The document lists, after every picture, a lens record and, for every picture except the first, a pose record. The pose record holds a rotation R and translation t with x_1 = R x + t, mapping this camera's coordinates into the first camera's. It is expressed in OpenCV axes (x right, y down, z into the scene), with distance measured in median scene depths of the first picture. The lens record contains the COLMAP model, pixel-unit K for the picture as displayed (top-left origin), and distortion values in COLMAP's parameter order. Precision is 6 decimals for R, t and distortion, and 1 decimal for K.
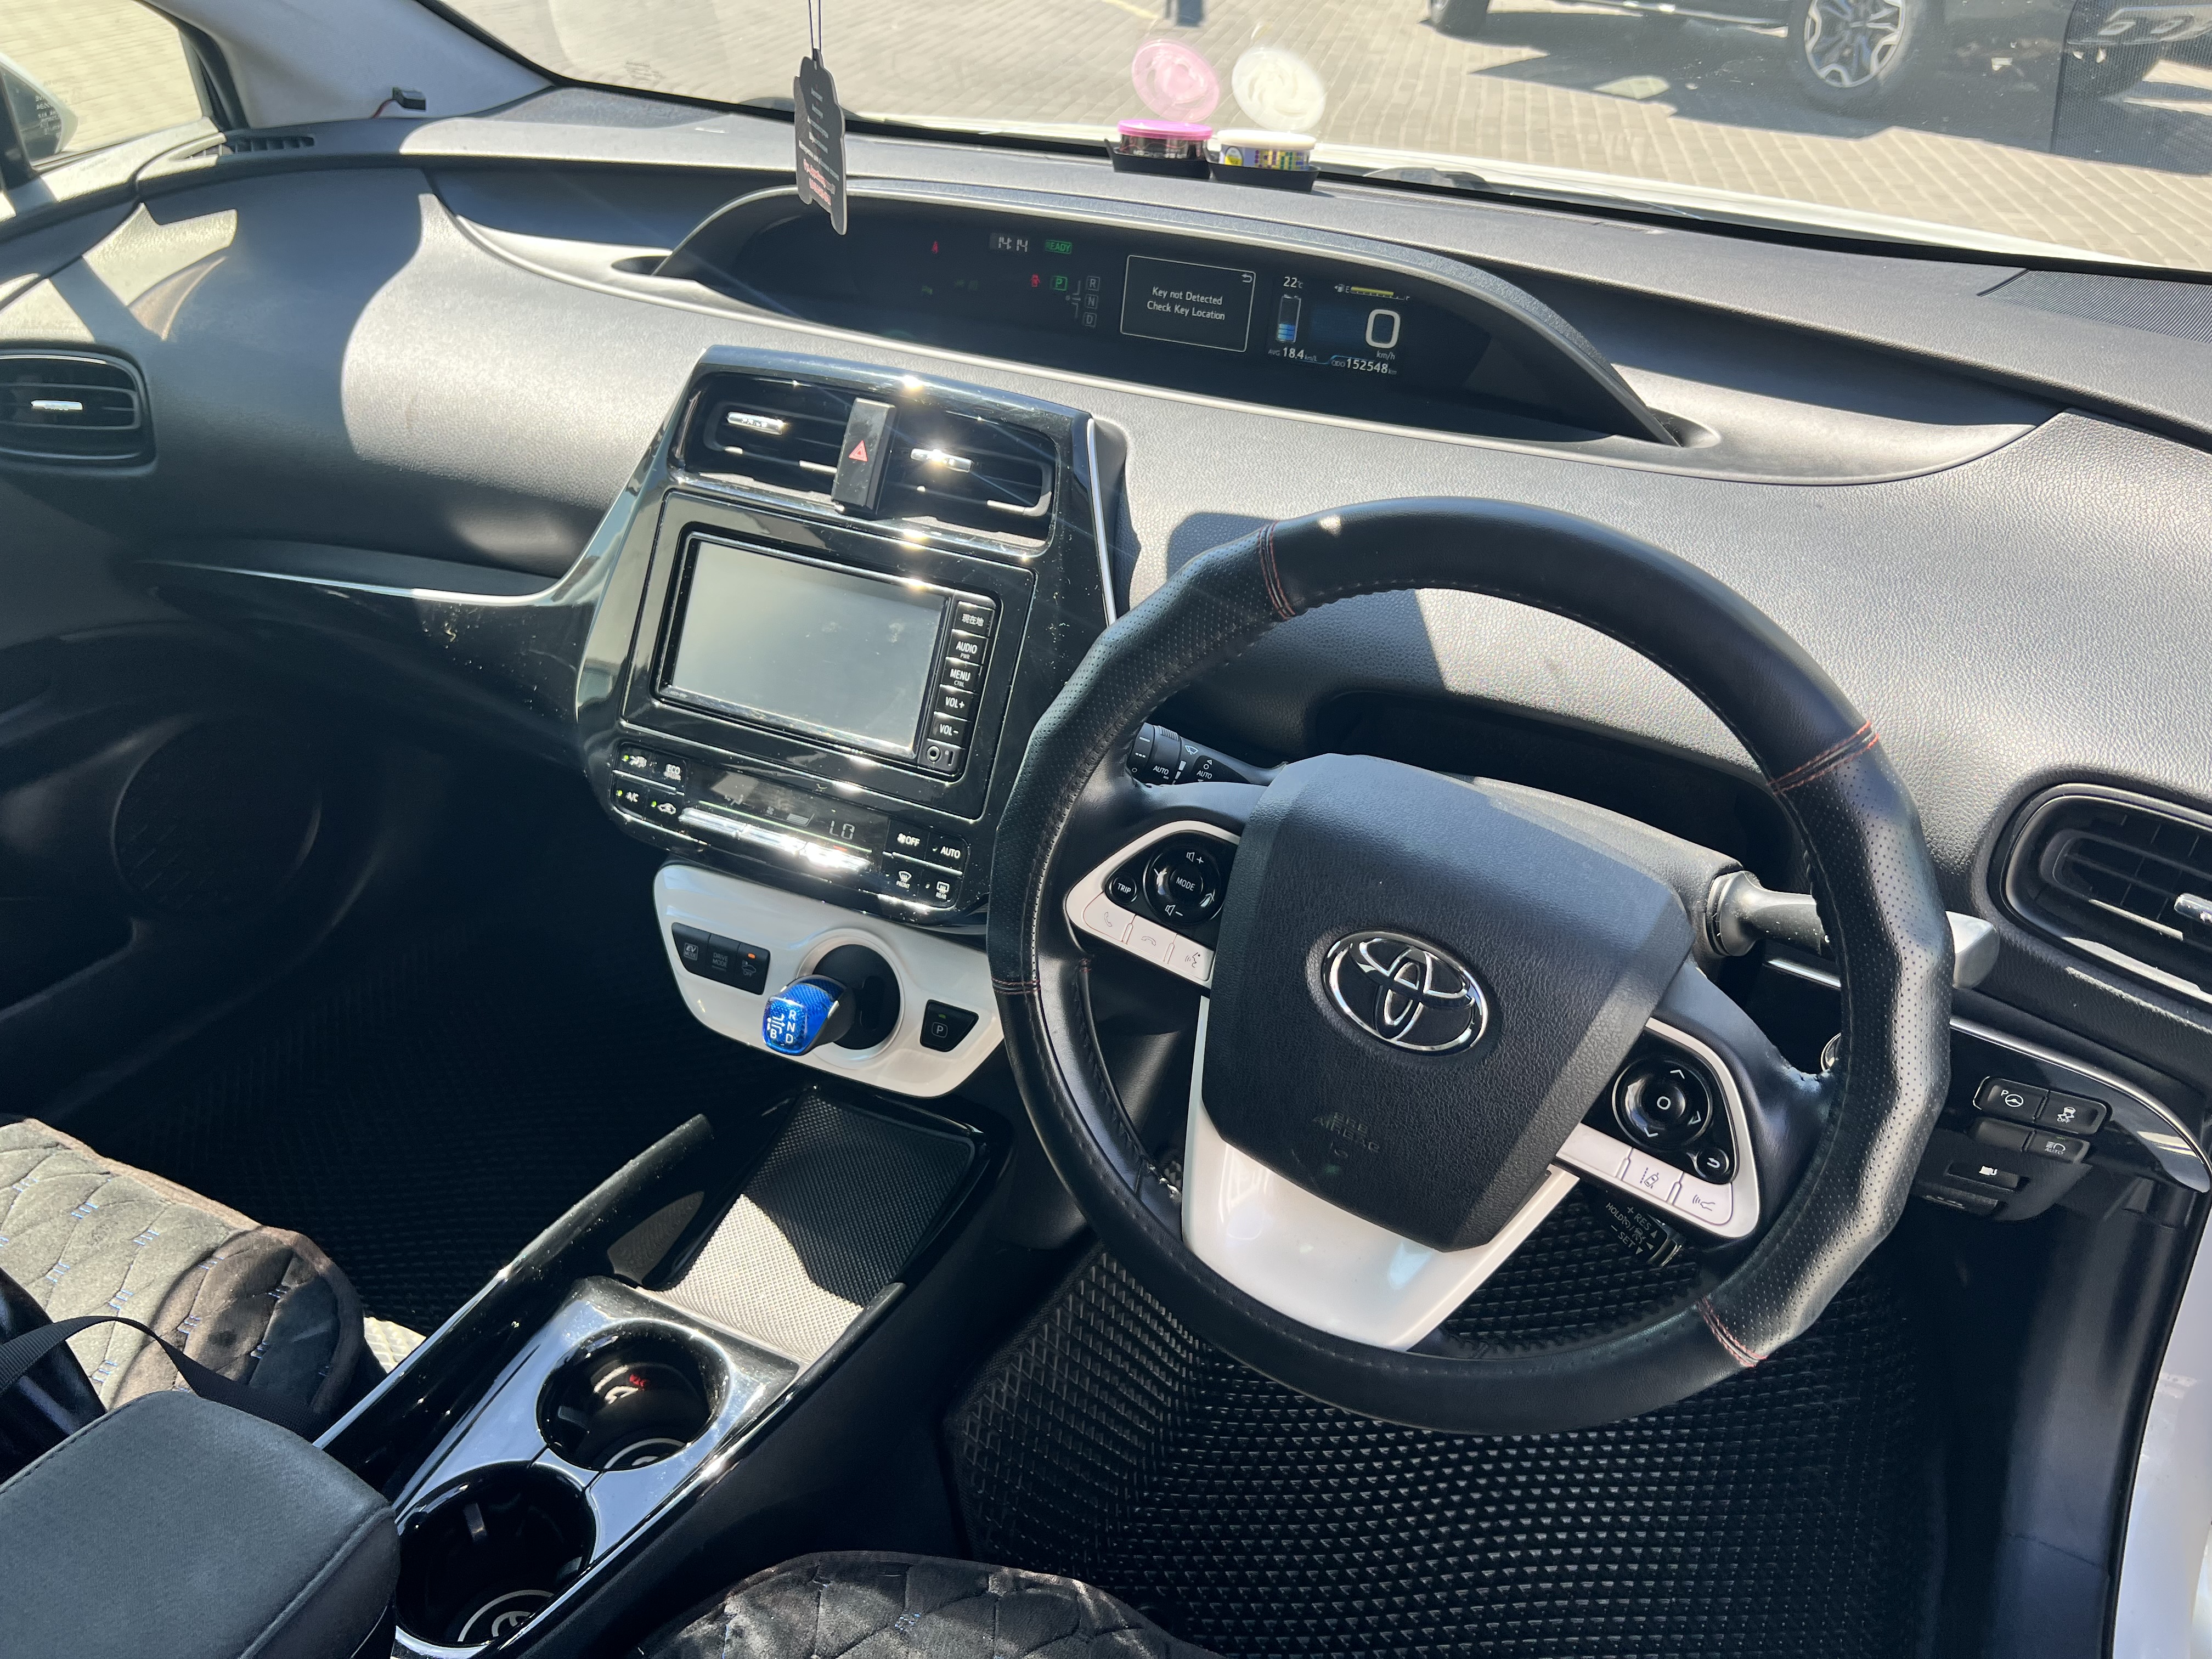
lens RADIAL K [[1660.5, 0, 1118.6], [0, 1660.5, 851.0], [0, 0, 1]] dist [0.038717, -0.041827]
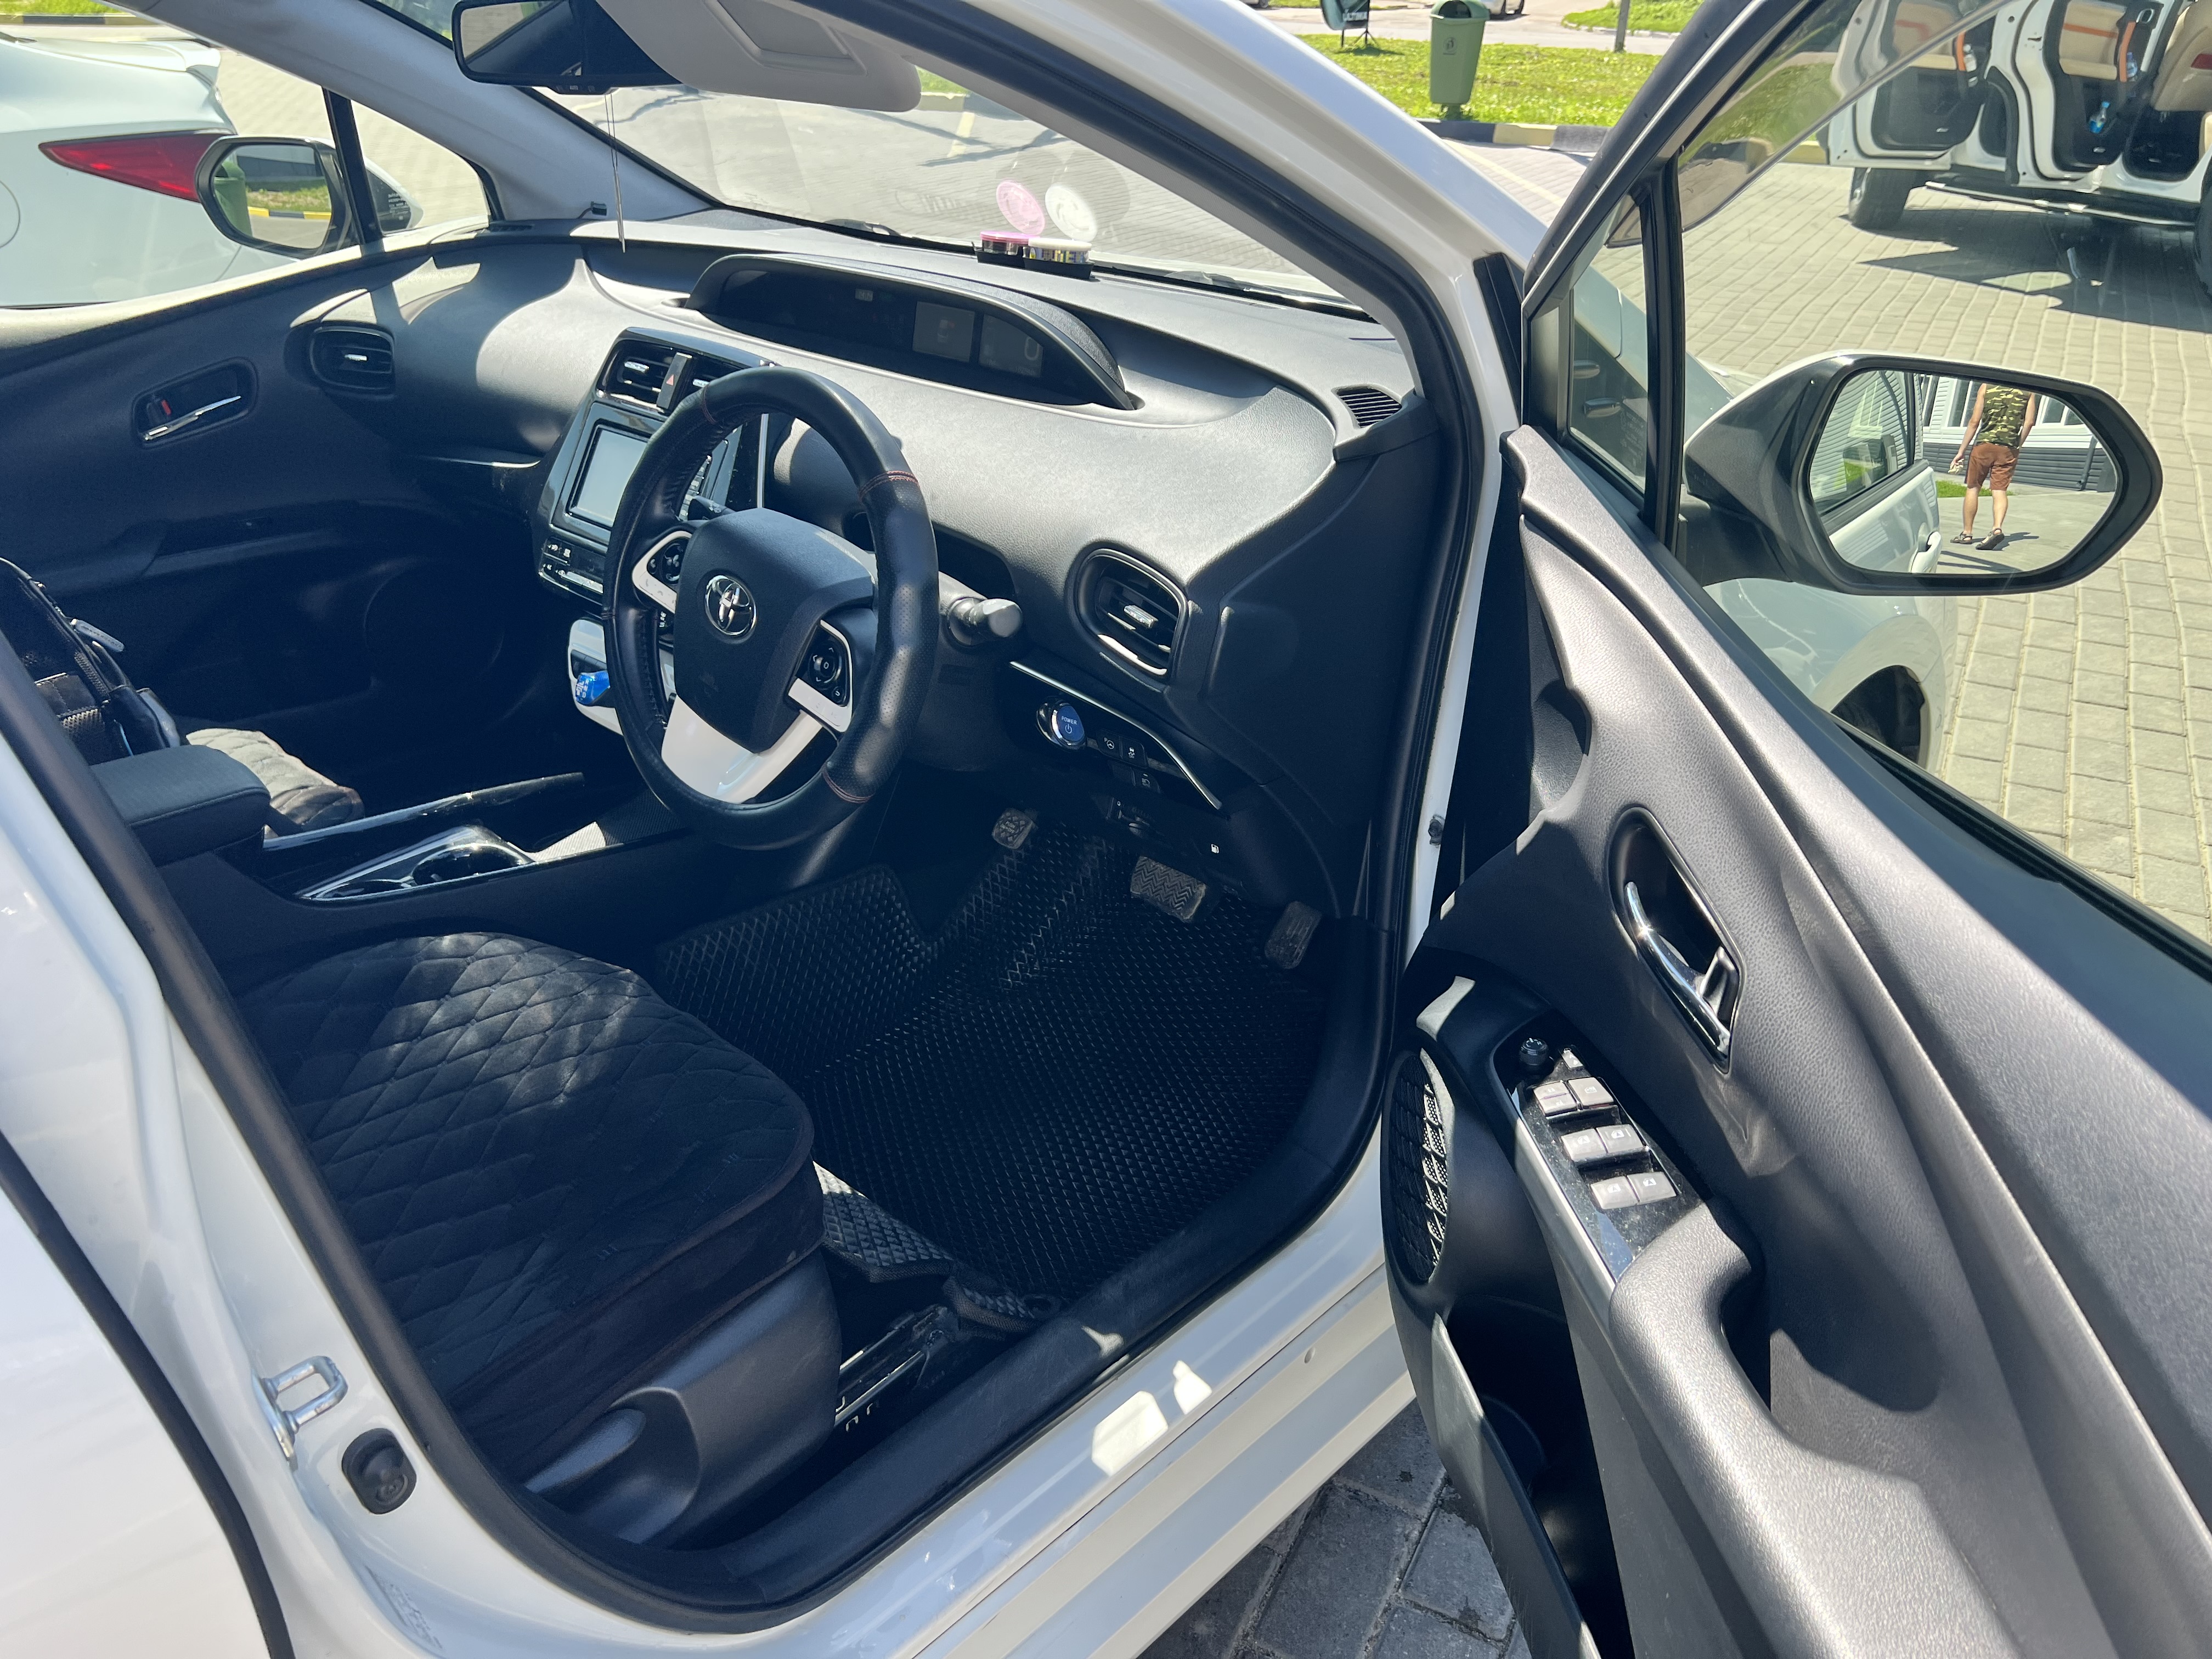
lens RADIAL K [[1660.5, 0, 1108.4], [0, 1660.5, 831.3], [0, 0, 1]] dist [0.038717, -0.041827]
pose [[0.954586, 0.126061, -0.269953, 0.718308], [-0.153592, 0.984614, -0.083332, 0.272289], [0.255295, 0.121010, 0.959261, -0.478643]]
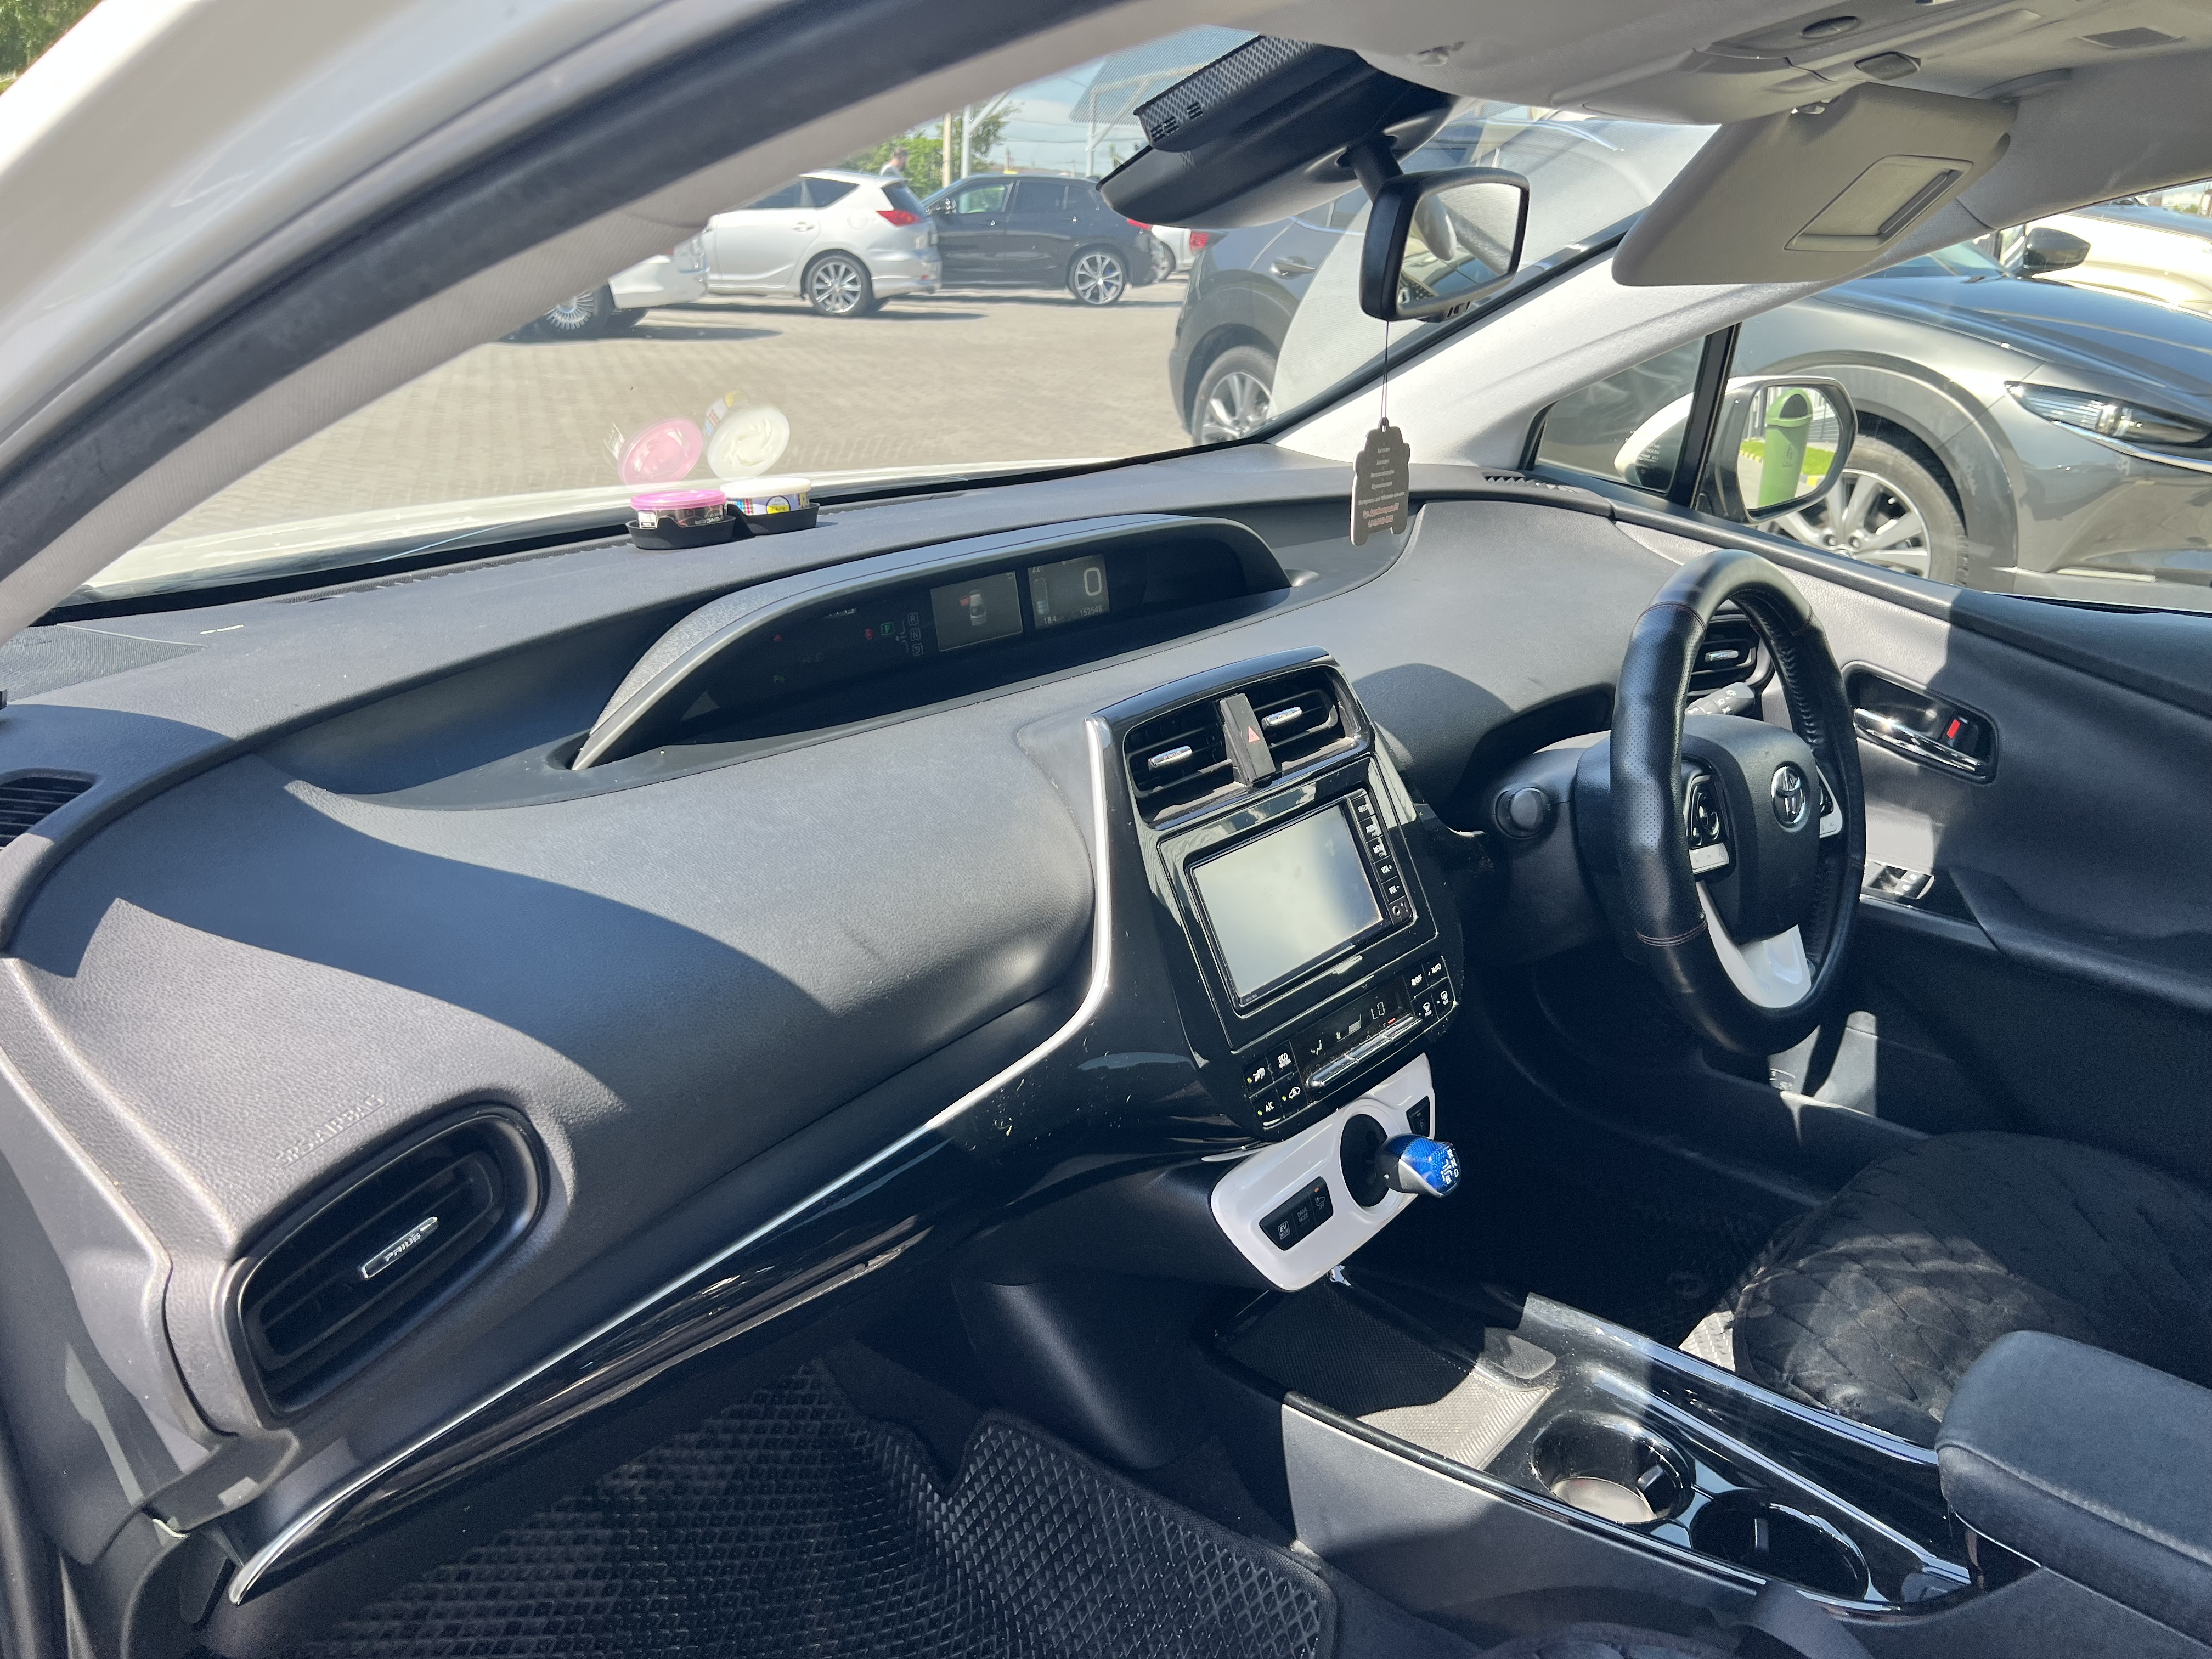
lens RADIAL K [[1660.5, 0, 1100.1], [0, 1660.5, 825.1], [0, 0, 1]] dist [0.038717, -0.041827]
pose [[0.267842, -0.355227, 0.895586, -1.070859], [0.496878, 0.847327, 0.187484, -0.387483], [-0.825453, 0.394781, 0.403454, 0.529794]]
